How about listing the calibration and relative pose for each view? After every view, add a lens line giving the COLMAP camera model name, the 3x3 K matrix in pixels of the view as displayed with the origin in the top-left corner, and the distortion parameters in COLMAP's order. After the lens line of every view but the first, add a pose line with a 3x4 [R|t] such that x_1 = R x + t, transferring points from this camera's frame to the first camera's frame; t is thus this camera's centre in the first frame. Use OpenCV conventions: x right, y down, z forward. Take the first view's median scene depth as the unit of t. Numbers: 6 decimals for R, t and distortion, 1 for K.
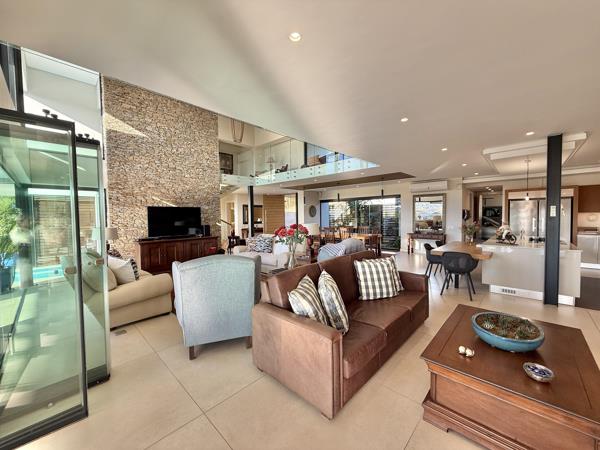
lens RADIAL K [[239.2, 0, 300.0], [0, 239.2, 225.0], [0, 0, 1]] dist [-0.001271, 0.000430]
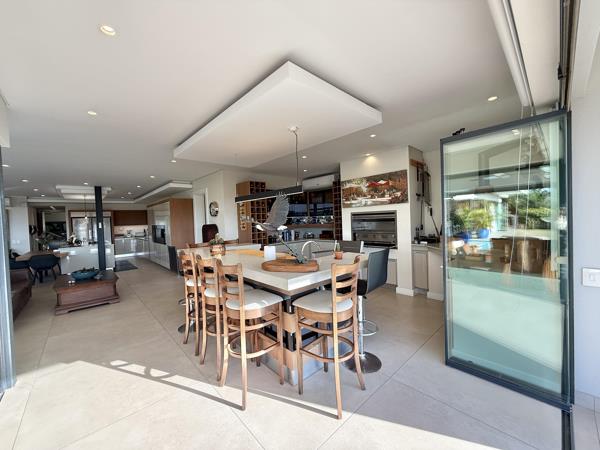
lens RADIAL K [[239.2, 0, 300.0], [0, 239.2, 225.0], [0, 0, 1]] dist [-0.001271, 0.000430]
pose [[0.067569, -0.011890, 0.997644, -0.447780], [0.072810, 0.997322, 0.006955, 0.026766], [-0.995054, 0.072169, 0.068254, -0.436593]]
